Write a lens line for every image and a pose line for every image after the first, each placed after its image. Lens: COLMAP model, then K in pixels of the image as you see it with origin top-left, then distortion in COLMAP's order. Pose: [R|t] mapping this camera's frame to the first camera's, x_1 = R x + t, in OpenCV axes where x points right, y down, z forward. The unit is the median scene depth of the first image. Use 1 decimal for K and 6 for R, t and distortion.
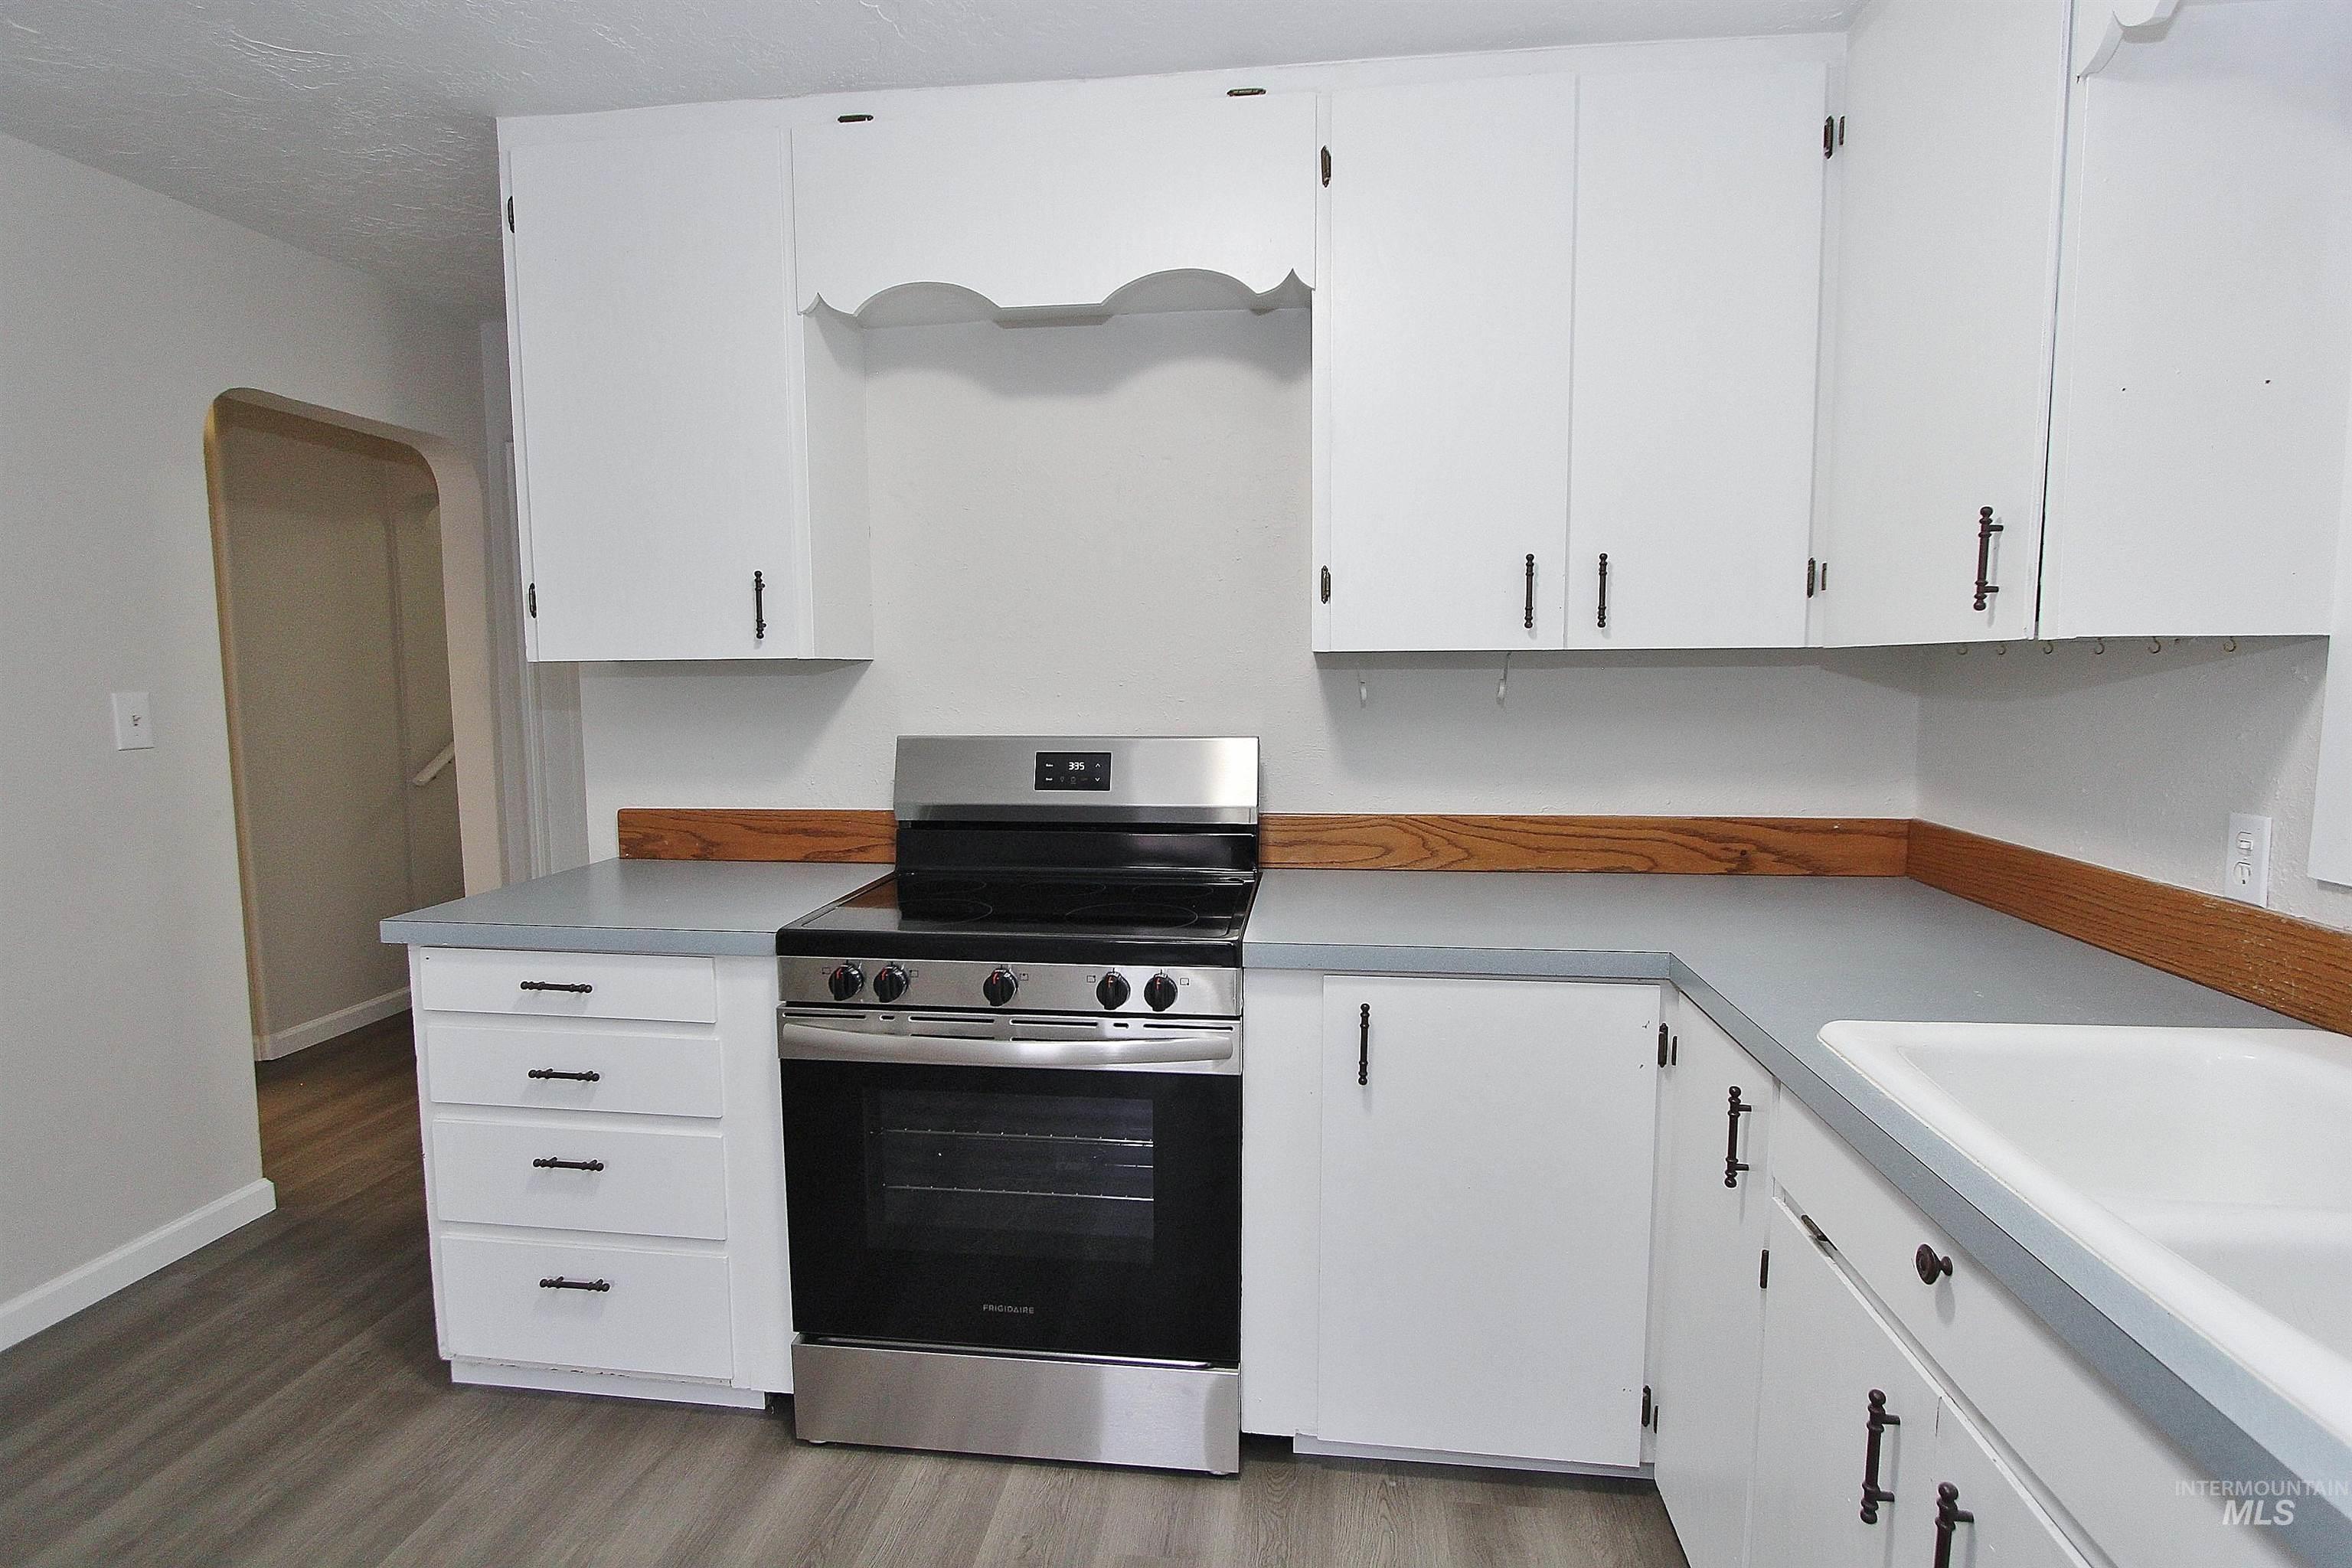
lens RADIAL K [[1189.7, 0, 1170.9], [0, 1189.7, 789.0], [0, 0, 1]] dist [-0.016077, 0.004201]
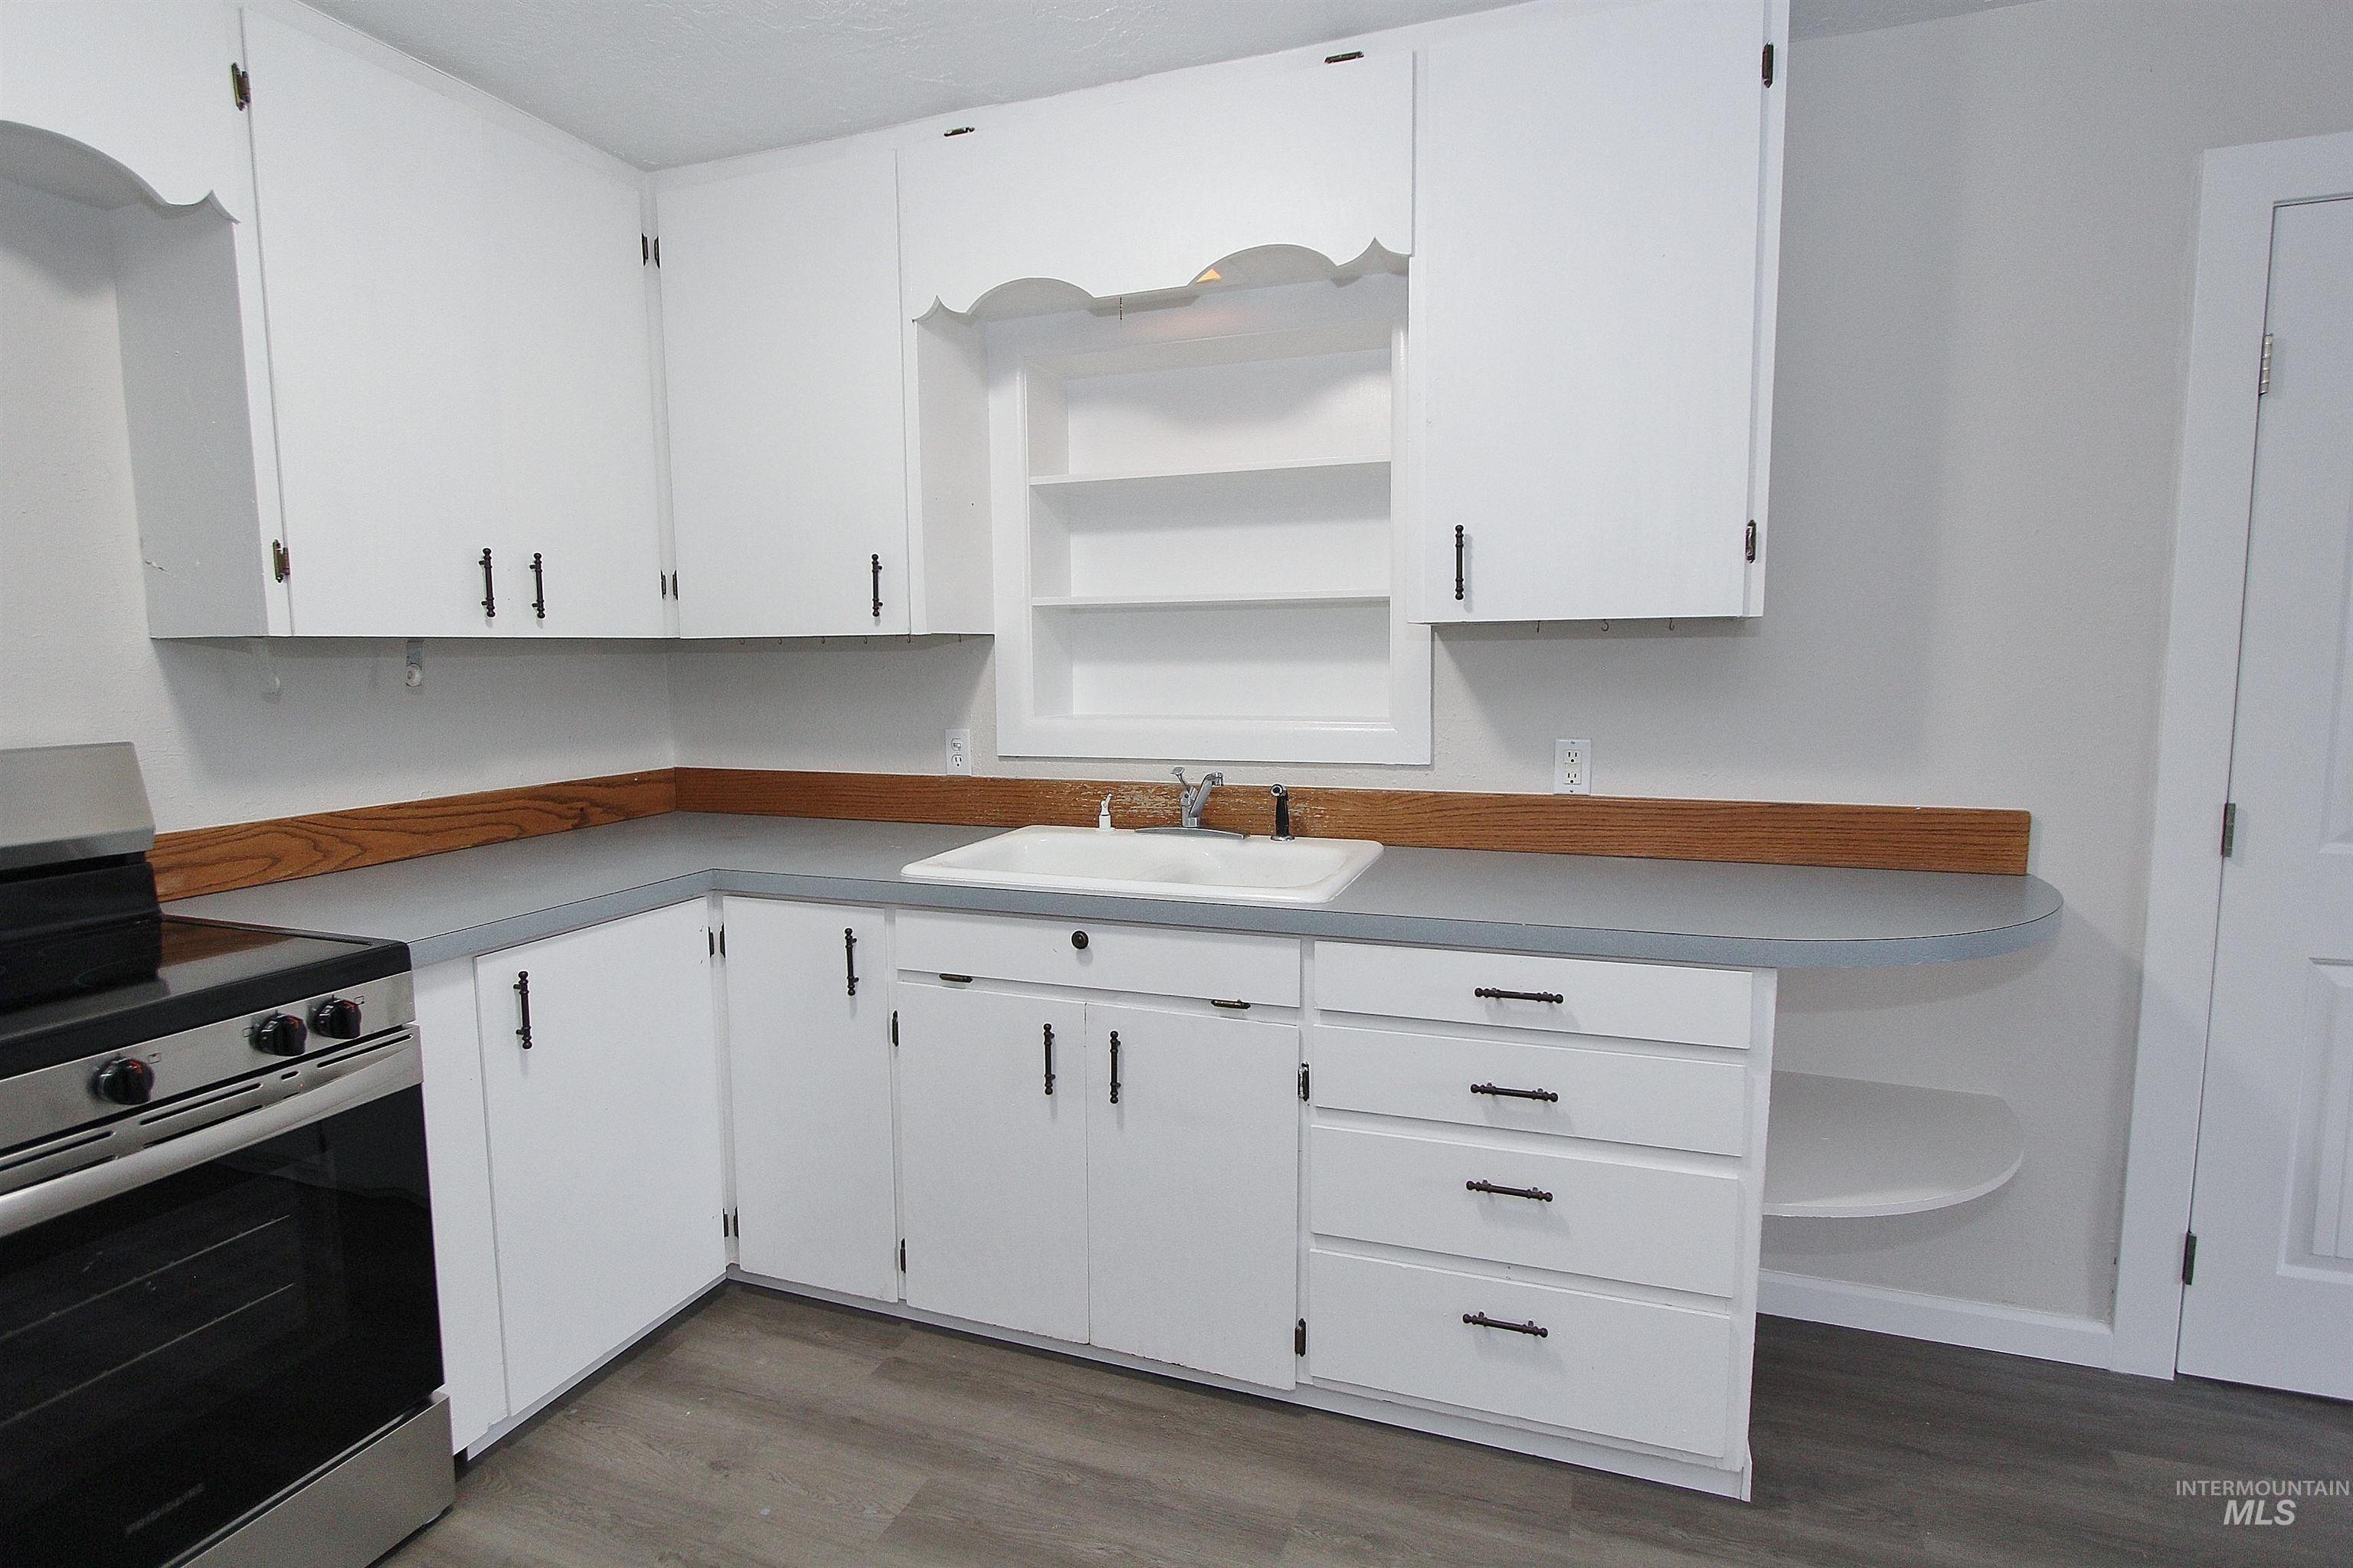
lens RADIAL K [[1190.2, 0, 1169.1], [0, 1190.2, 787.2], [0, 0, 1]] dist [-0.016077, 0.004201]
pose [[0.226974, -0.107373, 0.967964, -0.611968], [0.105980, 0.990725, 0.085047, -0.008221], [-0.968117, 0.083281, 0.236248, 0.159650]]
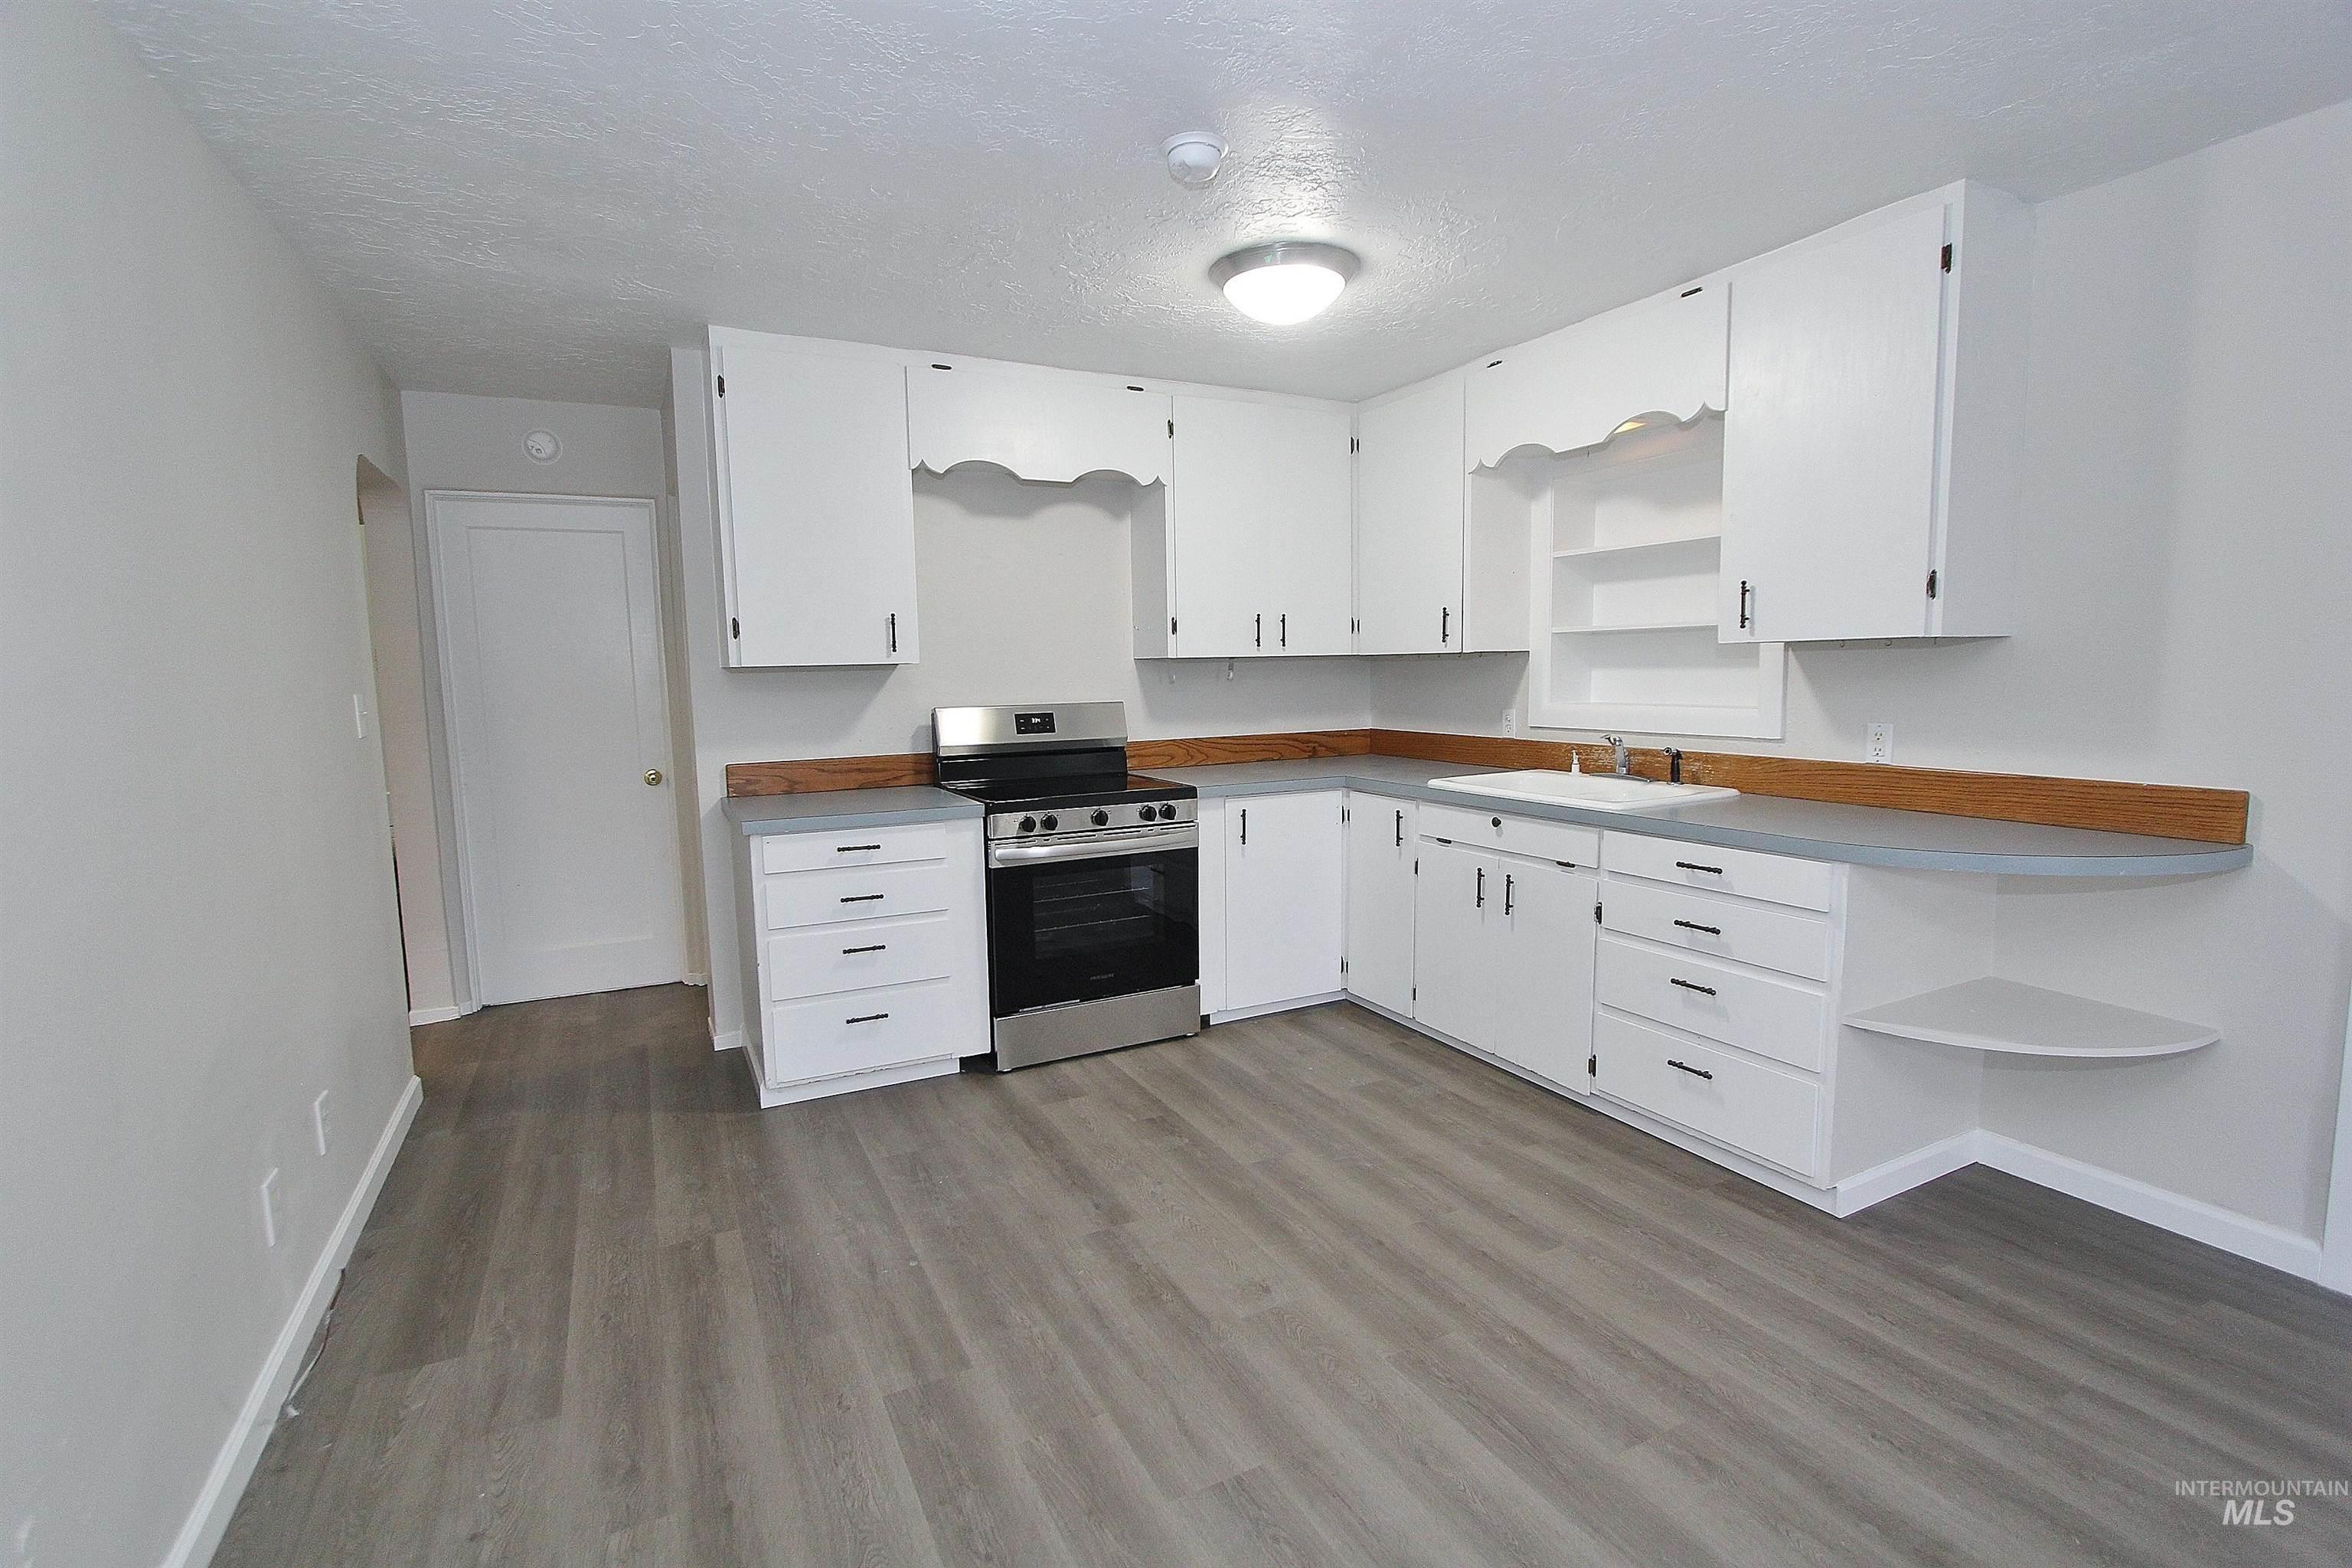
lens RADIAL K [[1075.4, 0, 1178.0], [0, 1075.4, 785.9], [0, 0, 1]] dist [-0.011891, 0.000611]
pose [[0.820521, -0.072504, 0.566999, -0.984299], [0.070451, 0.997188, 0.025562, 0.063249], [-0.567258, 0.018971, 0.823322, -0.574187]]
